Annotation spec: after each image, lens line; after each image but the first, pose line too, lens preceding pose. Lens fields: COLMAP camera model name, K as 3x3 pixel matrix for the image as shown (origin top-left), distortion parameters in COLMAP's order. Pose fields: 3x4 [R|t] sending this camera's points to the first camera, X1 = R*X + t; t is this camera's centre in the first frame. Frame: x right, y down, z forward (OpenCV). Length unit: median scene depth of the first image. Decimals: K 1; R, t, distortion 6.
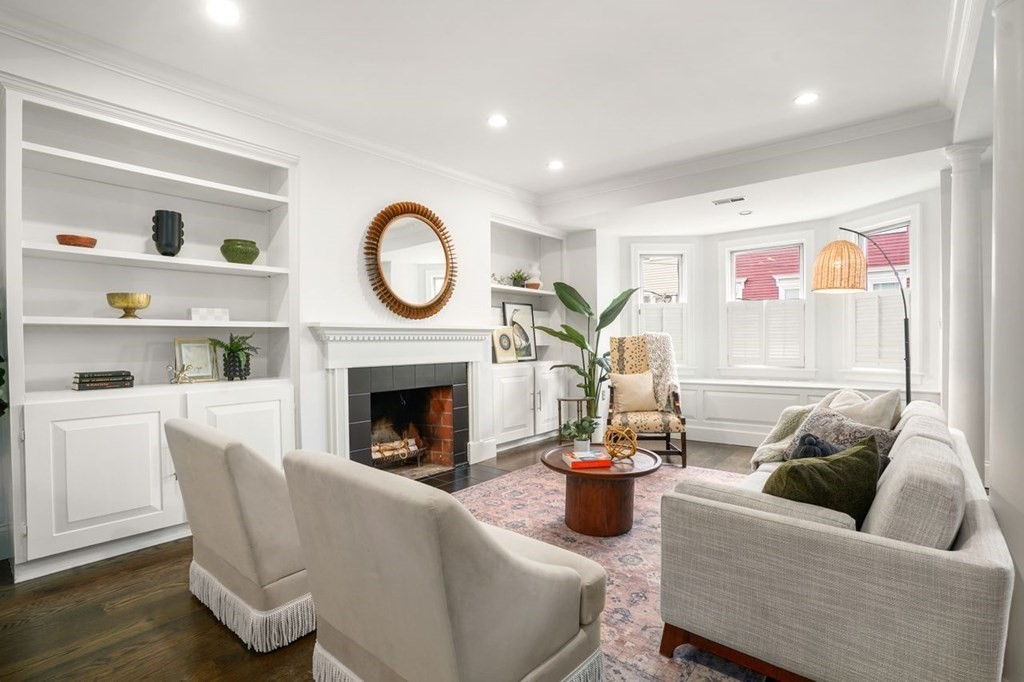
lens RADIAL K [[498.2, 0, 512.0], [0, 498.2, 341.0], [0, 0, 1]] dist [-0.015466, 0.000072]
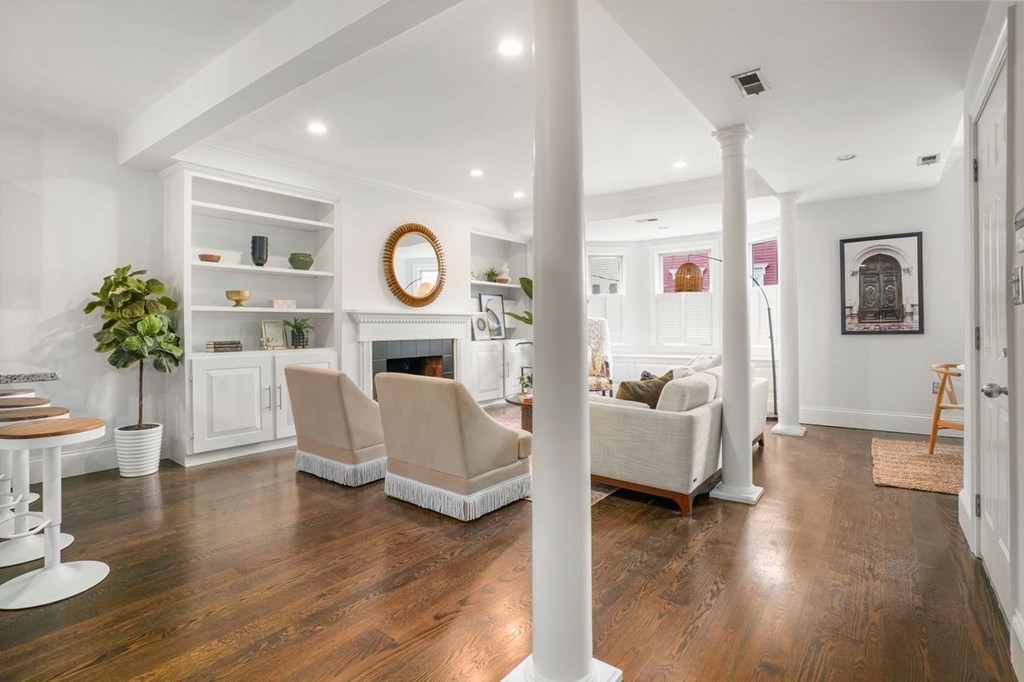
lens RADIAL K [[514.7, 0, 509.2], [0, 514.7, 328.0], [0, 0, 1]] dist [-0.022399, 0.000209]
pose [[0.999073, 0.002094, 0.042996, 0.001753], [-0.002191, 0.999995, 0.002212, 0.009223], [-0.042991, -0.002304, 0.999073, -0.397135]]
